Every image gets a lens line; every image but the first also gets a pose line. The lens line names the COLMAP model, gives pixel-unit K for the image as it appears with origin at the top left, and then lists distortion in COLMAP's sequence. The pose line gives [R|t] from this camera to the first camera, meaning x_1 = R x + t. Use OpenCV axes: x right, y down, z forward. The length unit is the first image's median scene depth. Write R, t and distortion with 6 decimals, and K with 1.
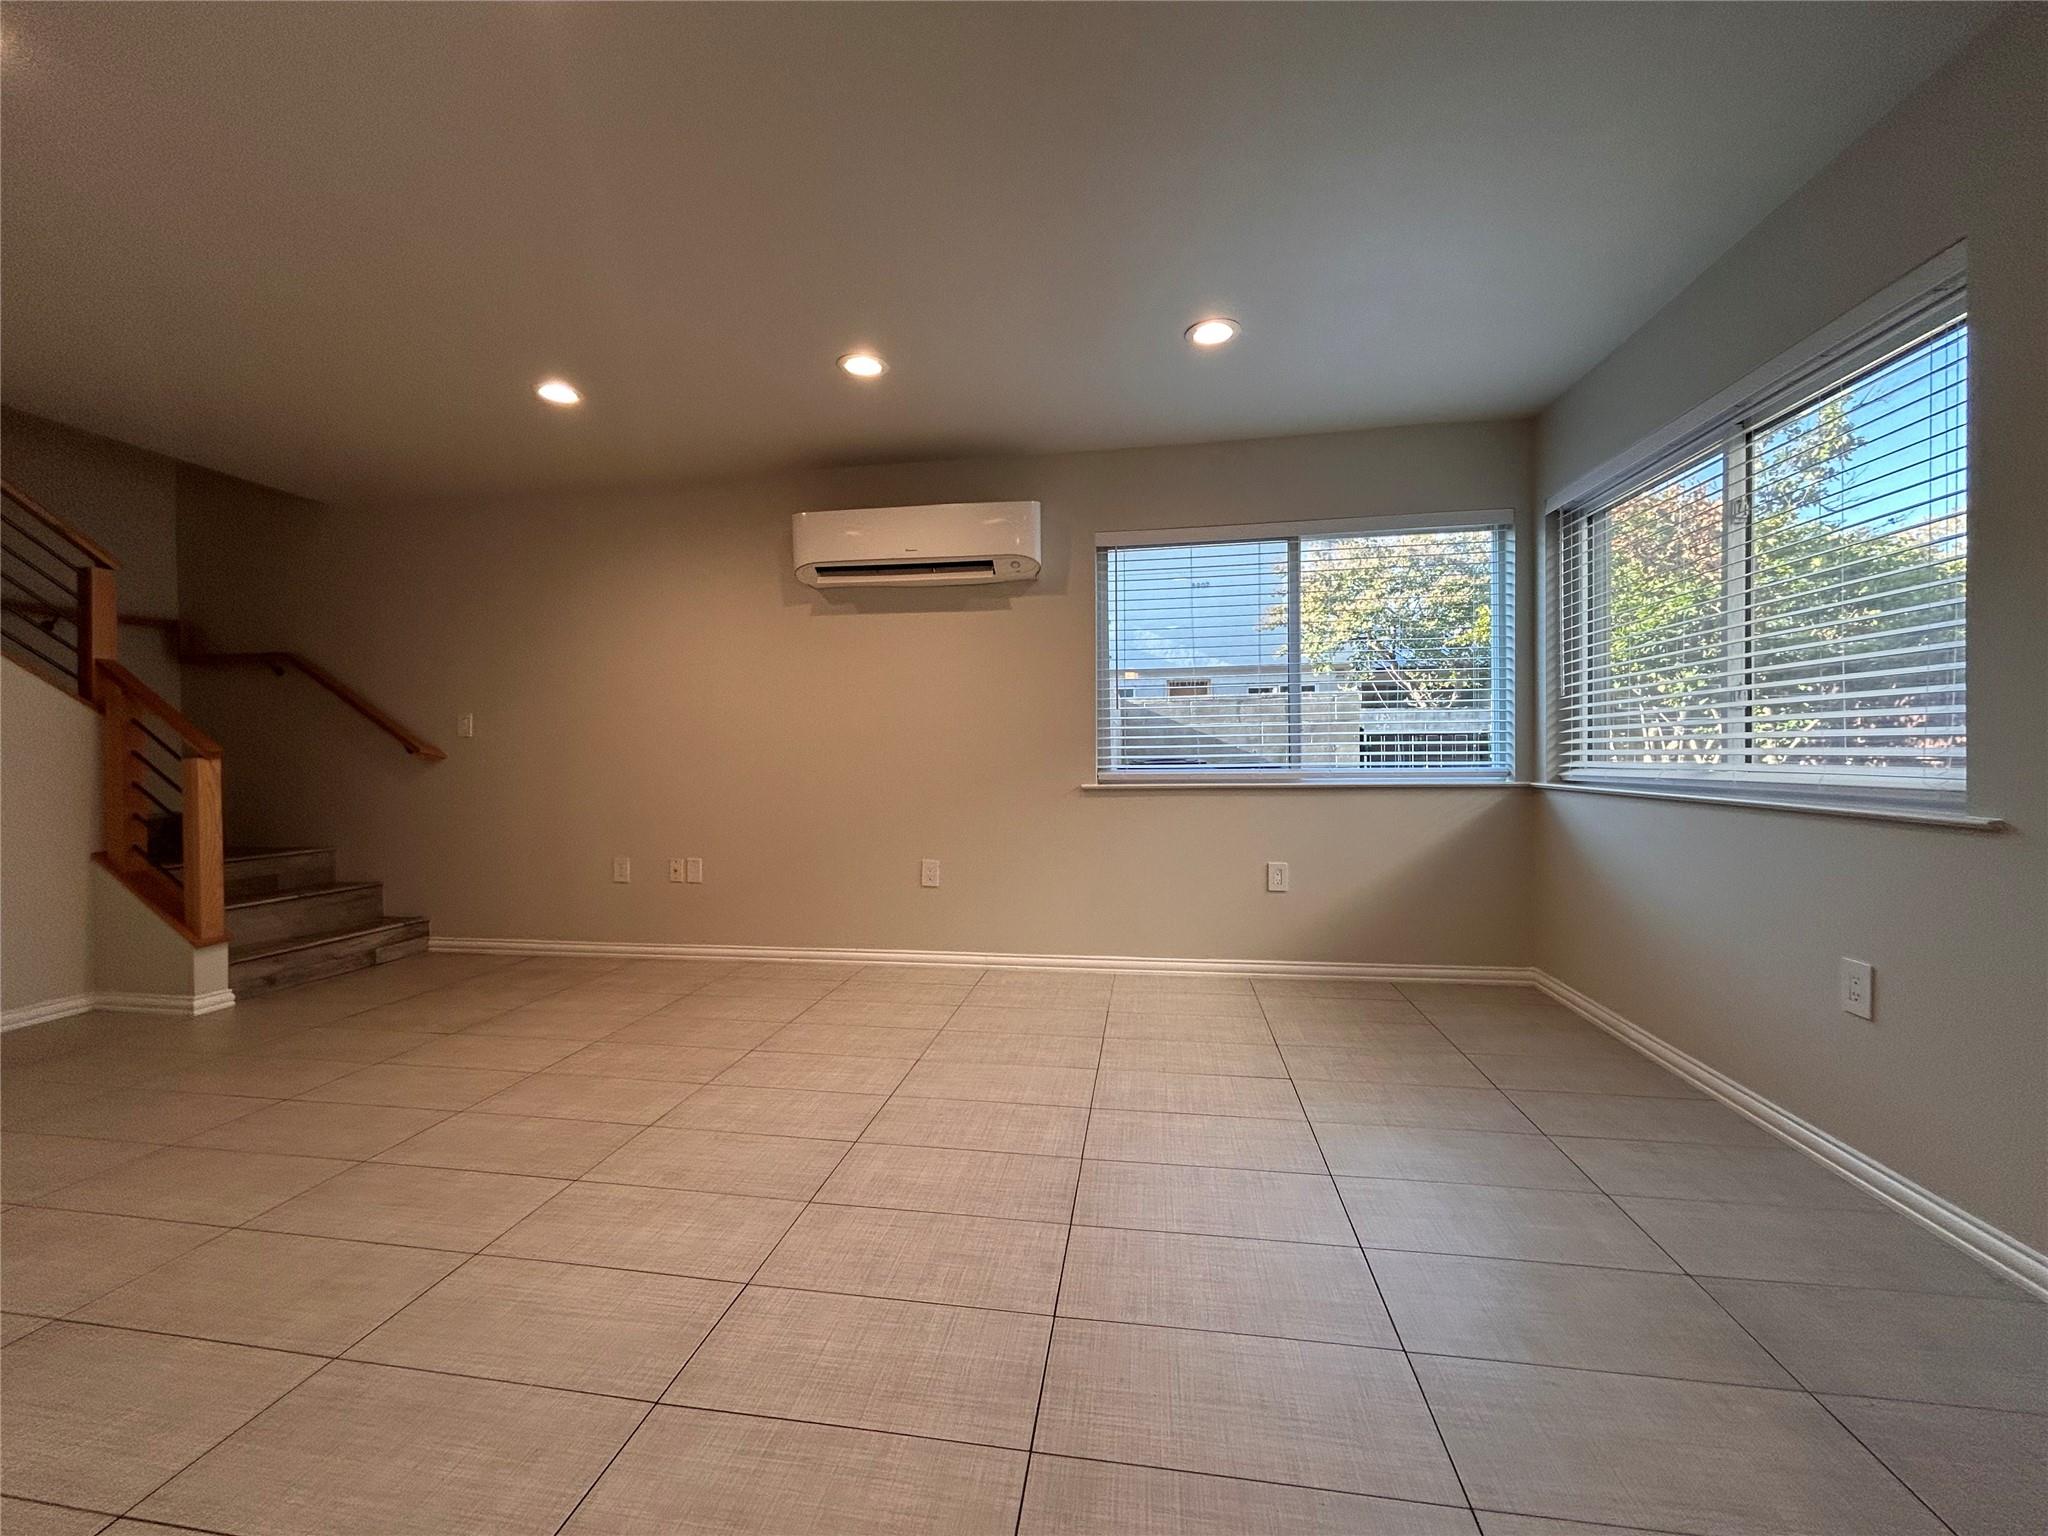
lens RADIAL K [[829.5, 0, 1012.3], [0, 829.5, 762.9], [0, 0, 1]] dist [-0.003206, 0.001200]
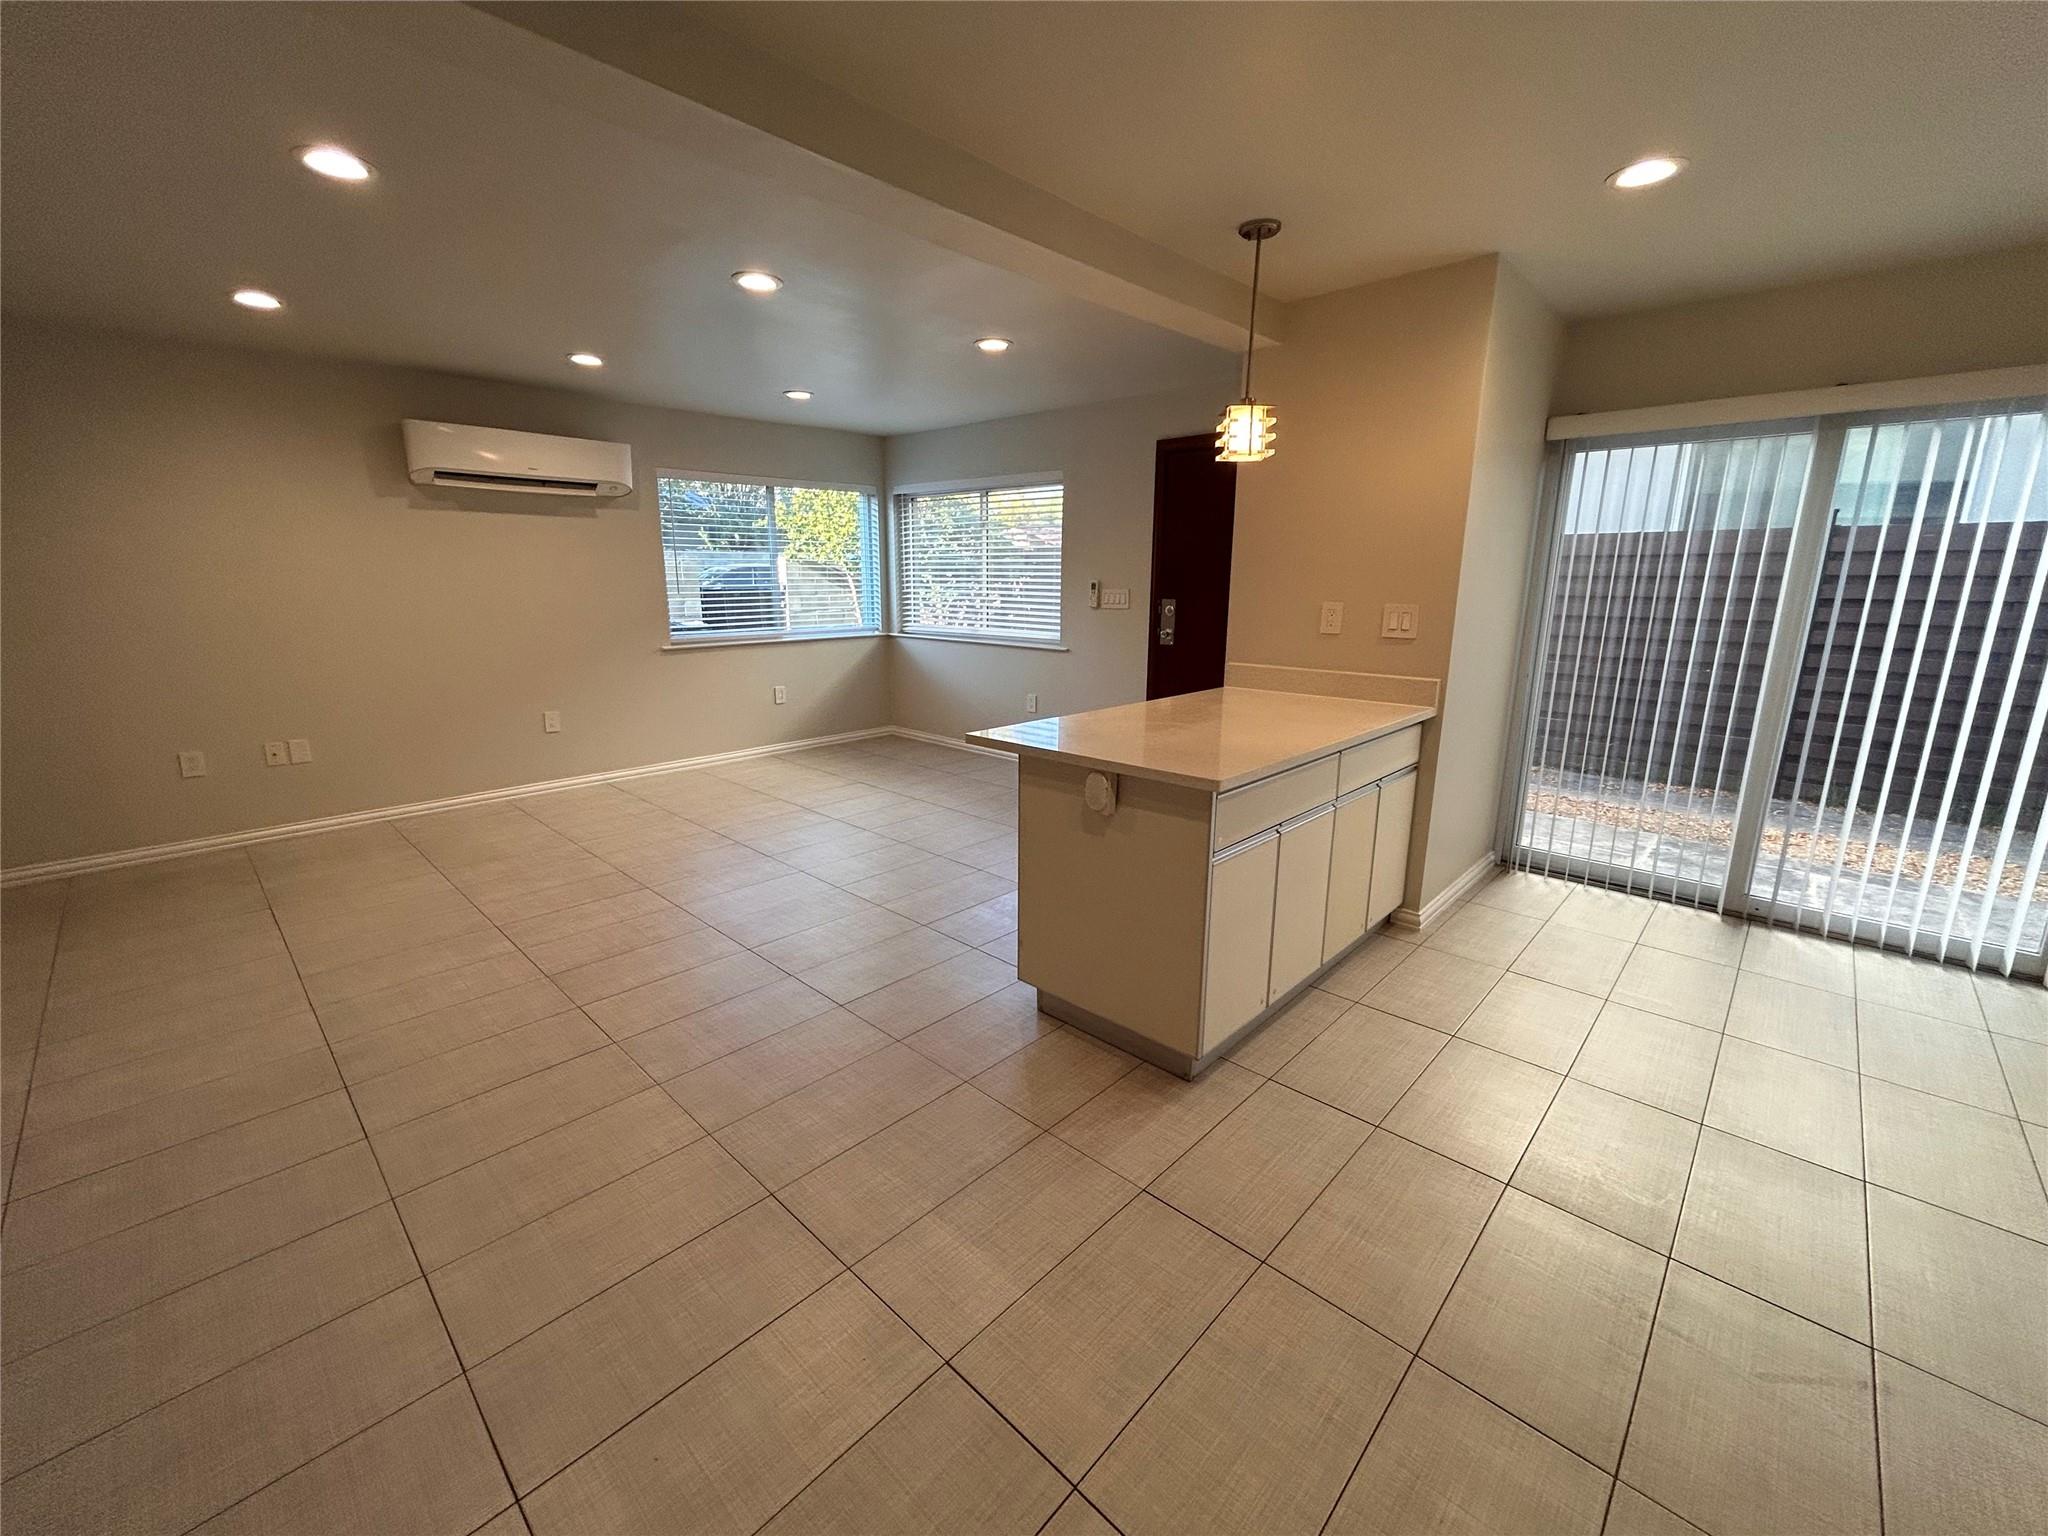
lens RADIAL K [[831.9, 0, 1018.4], [0, 831.9, 759.9], [0, 0, 1]] dist [-0.000888, 0.000171]
pose [[0.557532, -0.169397, 0.812688, -0.898056], [-0.000084, 0.978948, 0.204110, -0.089366], [-0.830155, -0.113866, 0.545781, -0.390002]]
